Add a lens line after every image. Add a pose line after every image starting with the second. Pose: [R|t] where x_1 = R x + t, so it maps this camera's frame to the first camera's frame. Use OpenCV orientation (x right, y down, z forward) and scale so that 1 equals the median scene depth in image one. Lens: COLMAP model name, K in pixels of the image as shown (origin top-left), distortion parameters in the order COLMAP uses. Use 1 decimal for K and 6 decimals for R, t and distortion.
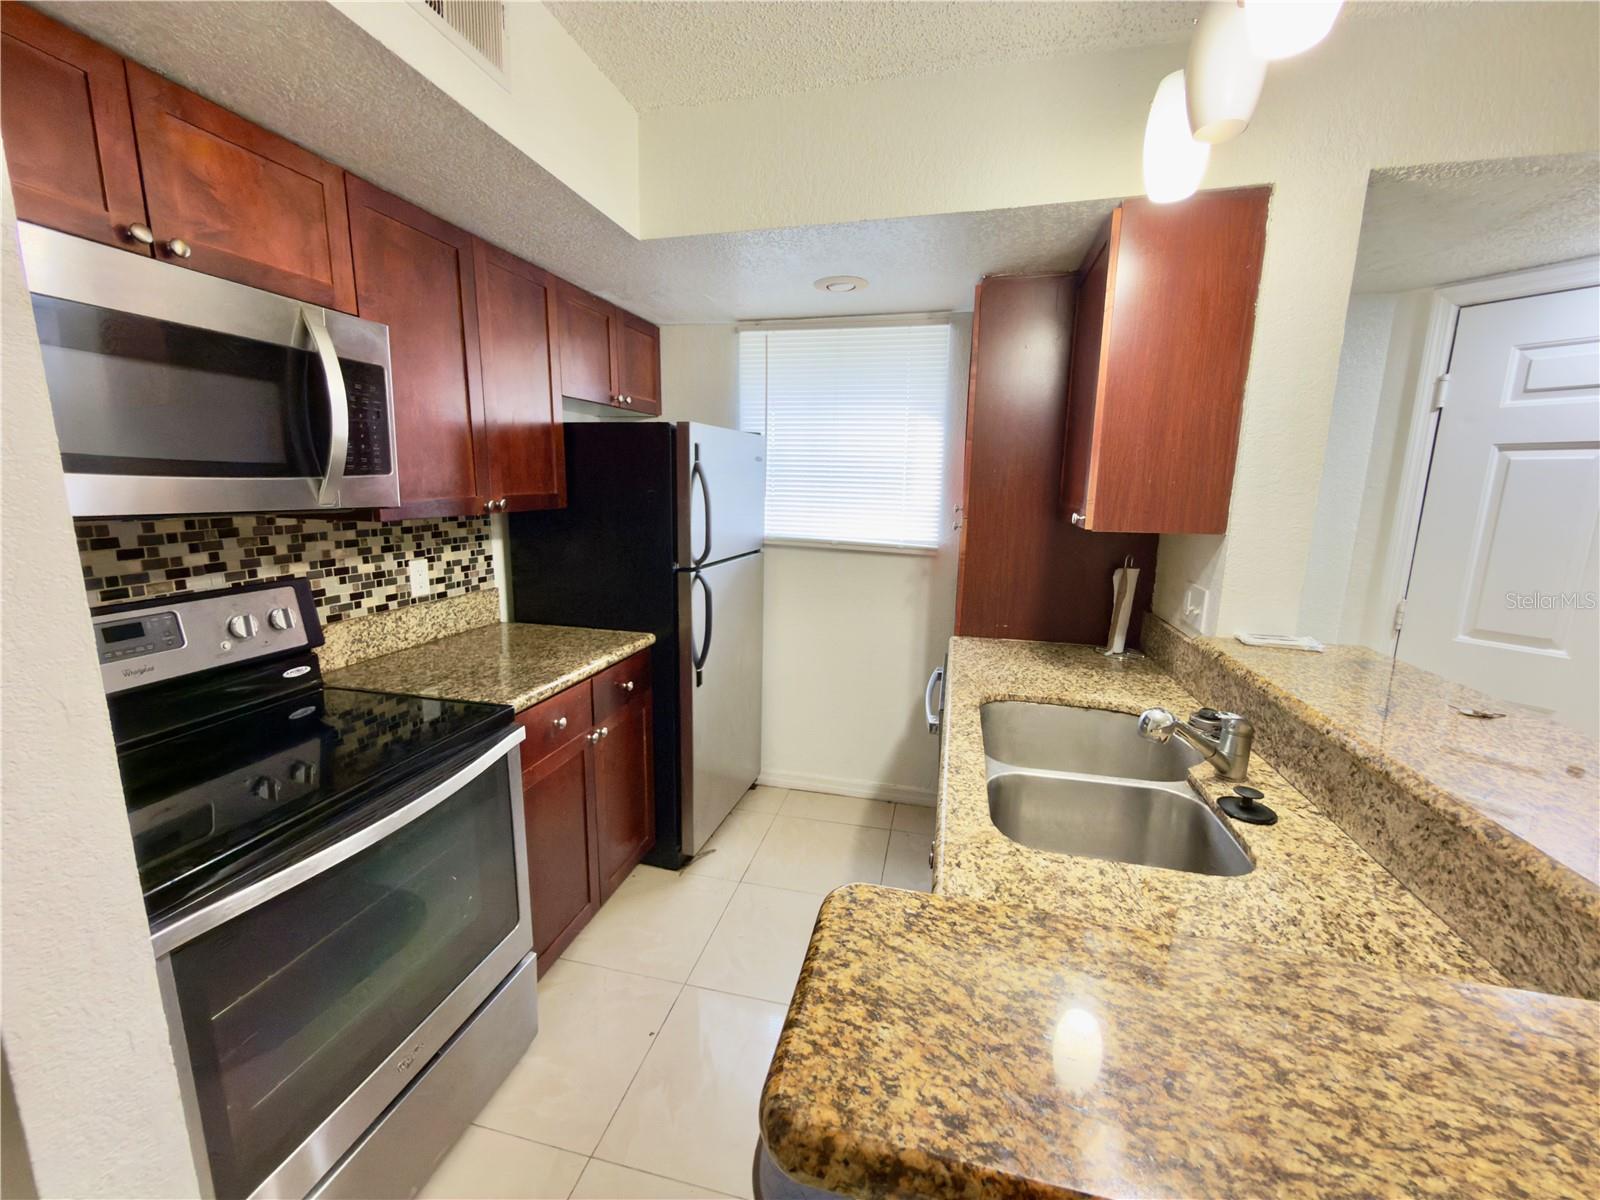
lens RADIAL K [[641.3, 0, 802.9], [0, 641.3, 597.2], [0, 0, 1]] dist [-0.000592, 0.000476]
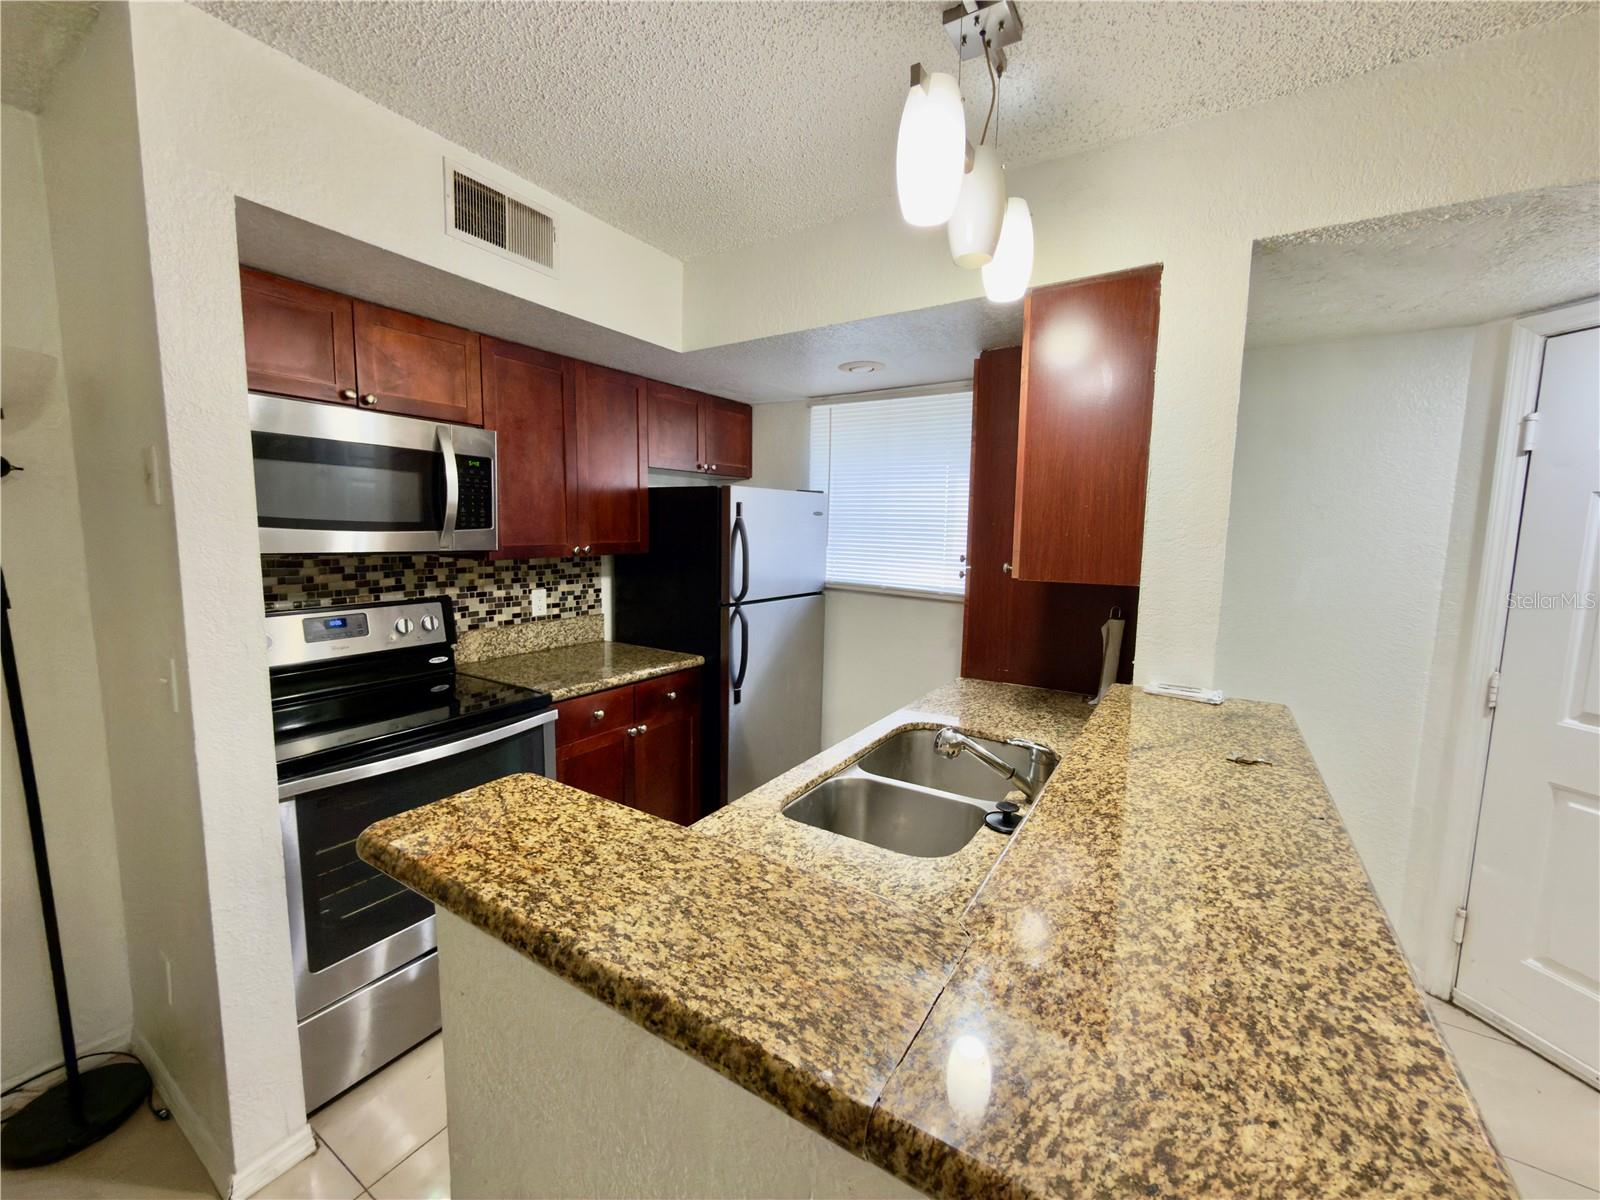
lens RADIAL K [[641.3, 0, 802.2], [0, 641.3, 597.1], [0, 0, 1]] dist [-0.000592, 0.000476]
pose [[0.947479, 0.034595, -0.317941, 0.408461], [-0.058494, 0.996108, -0.065927, 0.017542], [0.314423, 0.081062, 0.945816, -0.129082]]
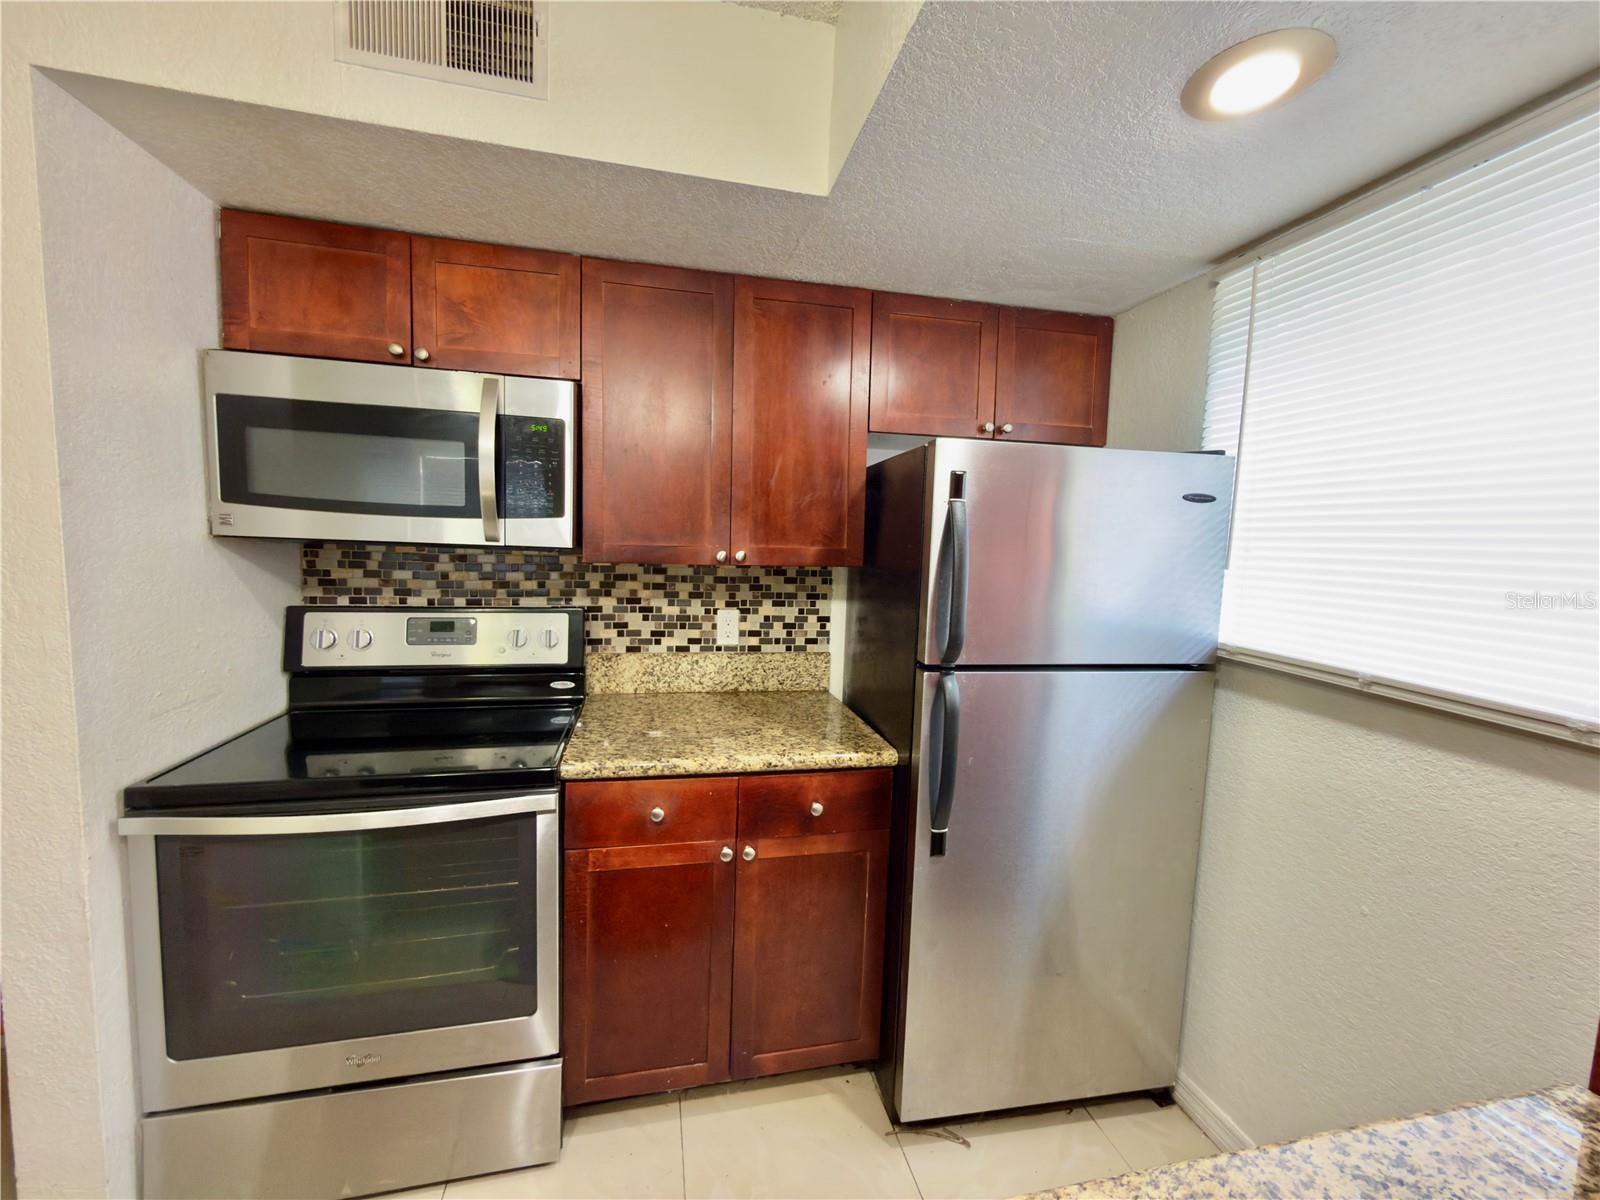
lens RADIAL K [[641.3, 0, 801.2], [0, 641.3, 596.4], [0, 0, 1]] dist [-0.000592, 0.000476]
pose [[0.443544, 0.074325, -0.893165, 0.400698], [-0.184520, 0.982779, -0.009850, -0.100151], [0.877052, 0.169176, 0.449620, 0.709916]]
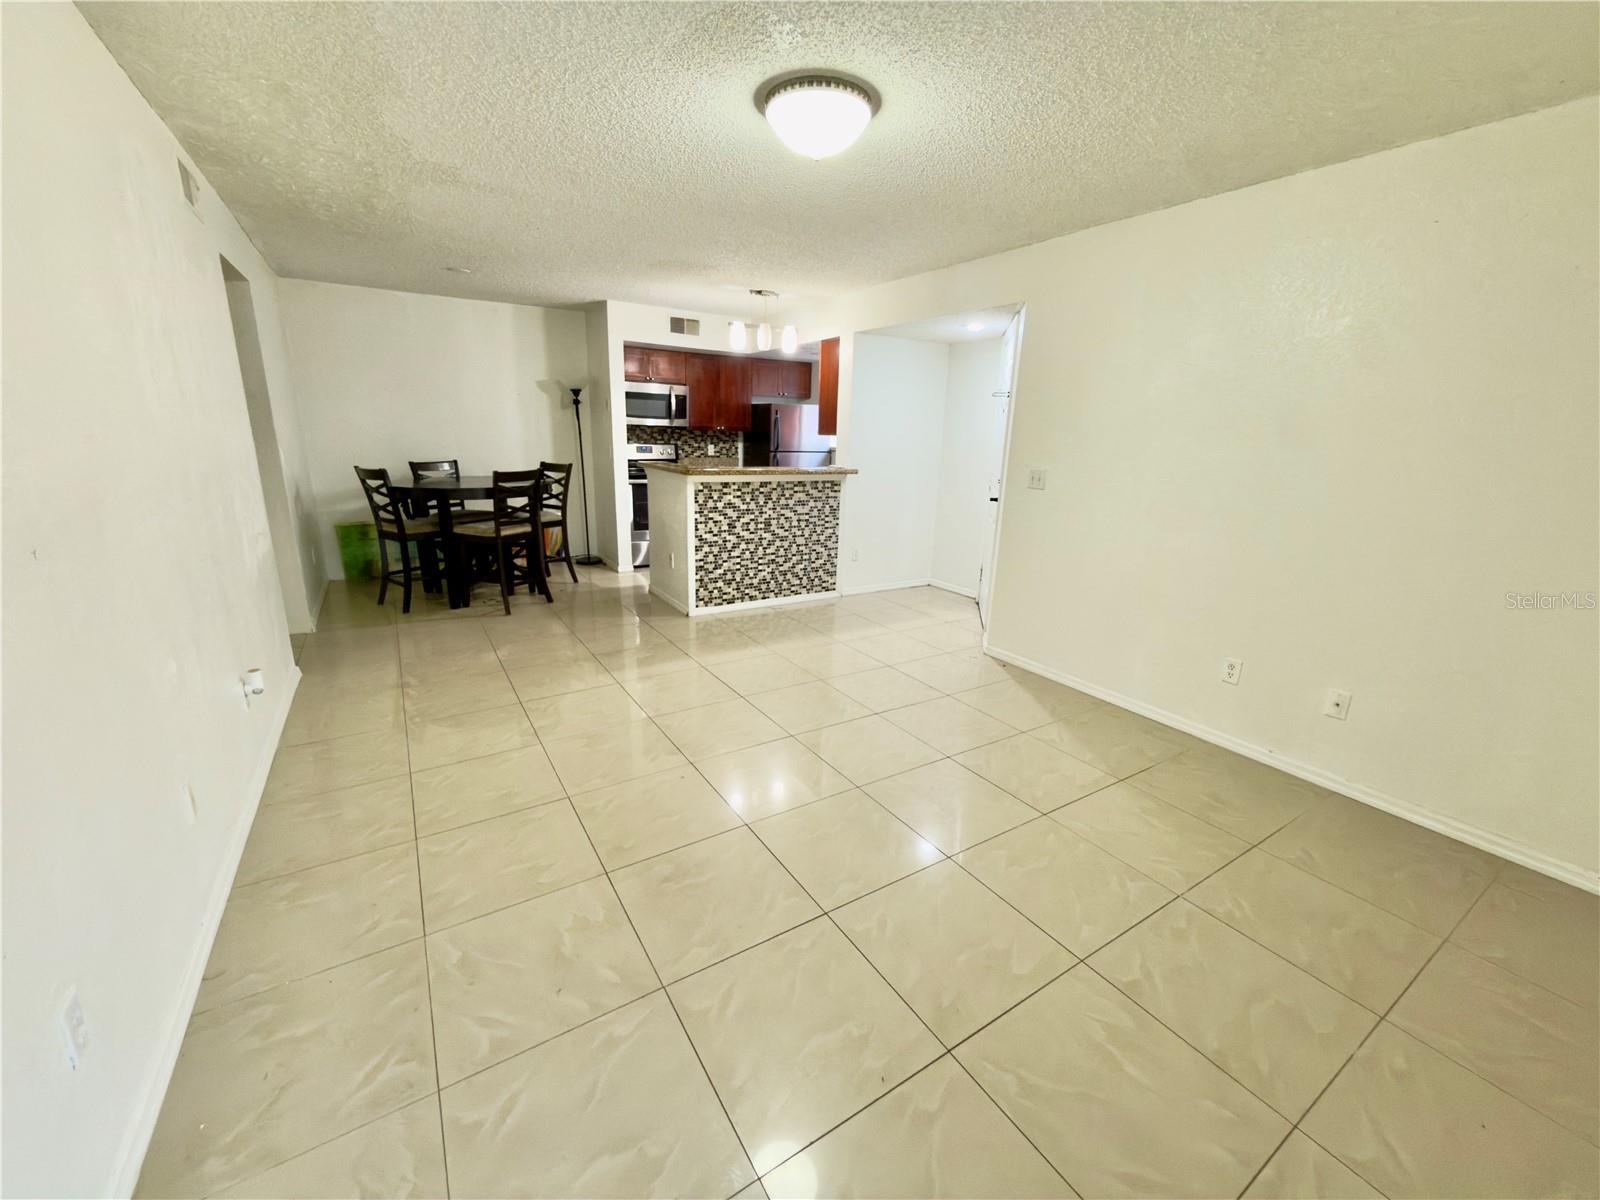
lens RADIAL K [[641.3, 0, 797.5], [0, 641.3, 599.3], [0, 0, 1]] dist [-0.000592, 0.000476]
pose [[0.715698, 0.183767, -0.673800, 2.548621], [-0.141879, 0.982901, 0.117368, 0.331589], [0.683847, 0.011598, 0.729533, -1.394333]]
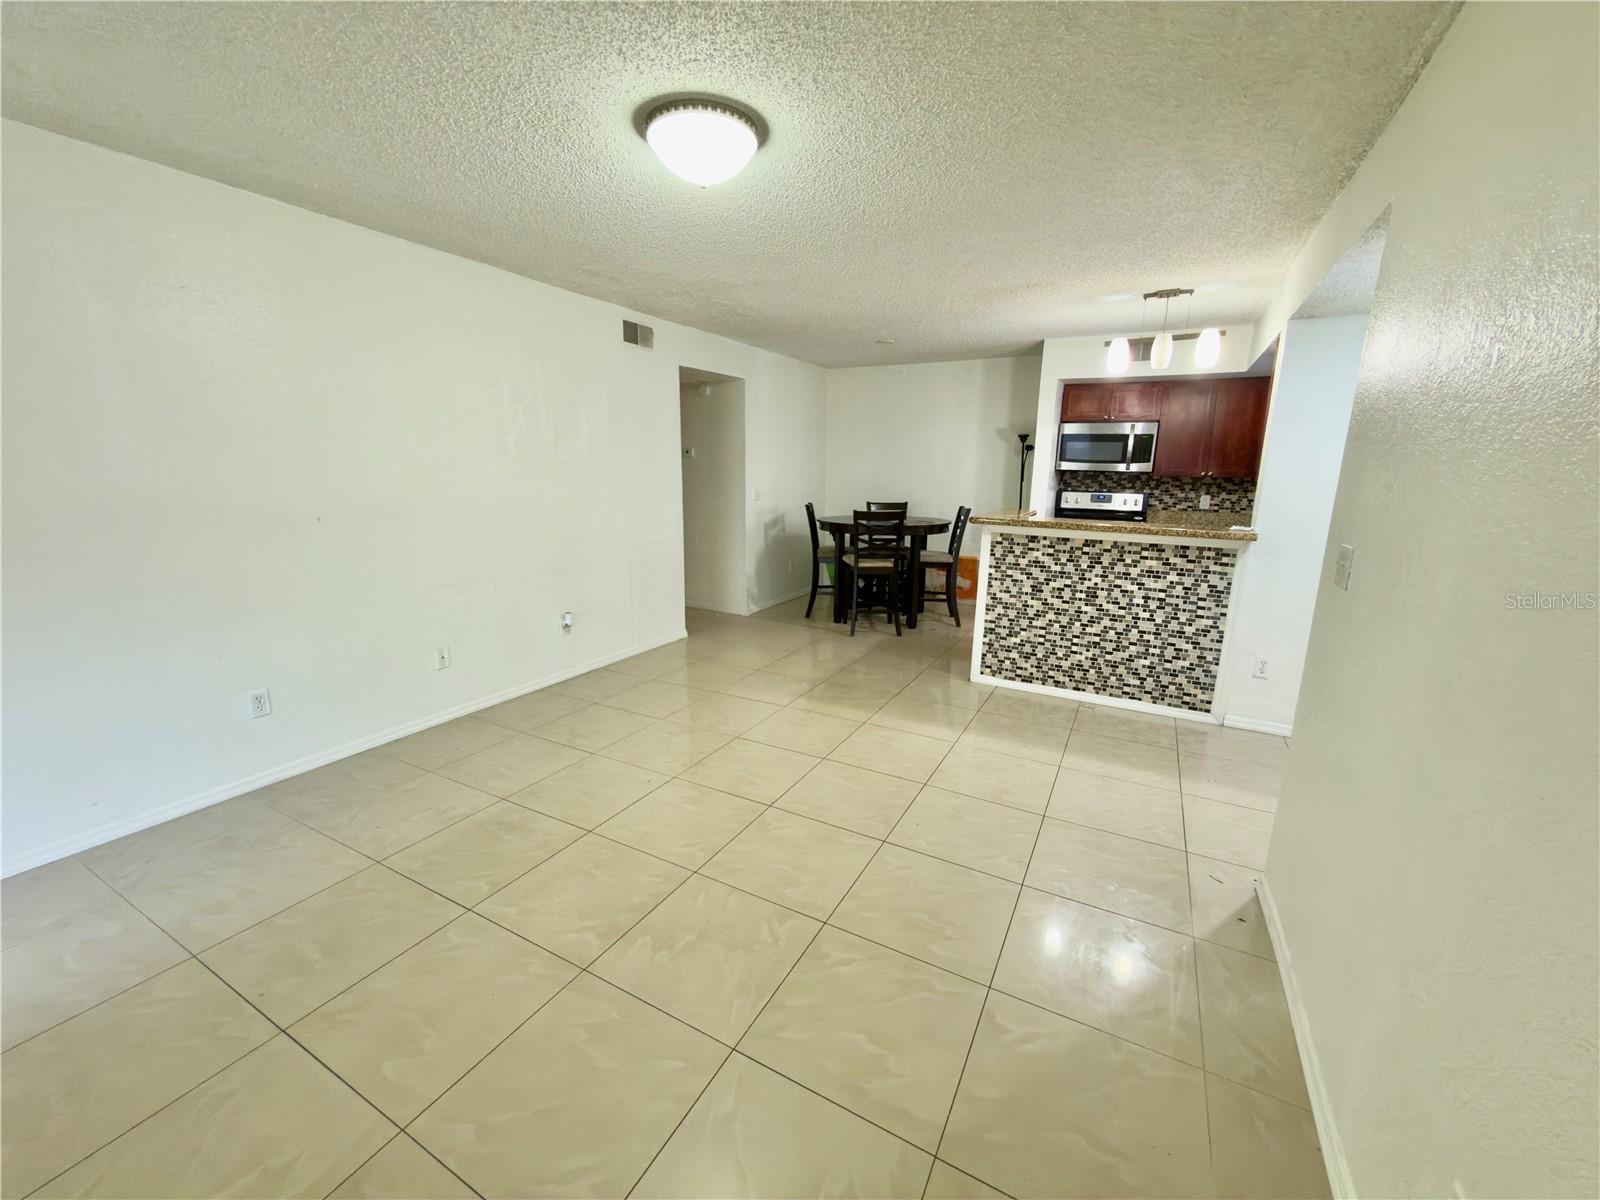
lens RADIAL K [[641.3, 0, 799.6], [0, 641.3, 596.8], [0, 0, 1]] dist [-0.000592, 0.000476]
pose [[-0.260927, 0.176270, -0.949129, 2.784408], [-0.192219, 0.954014, 0.230021, 0.064042], [0.946028, 0.242459, -0.215046, 0.064598]]
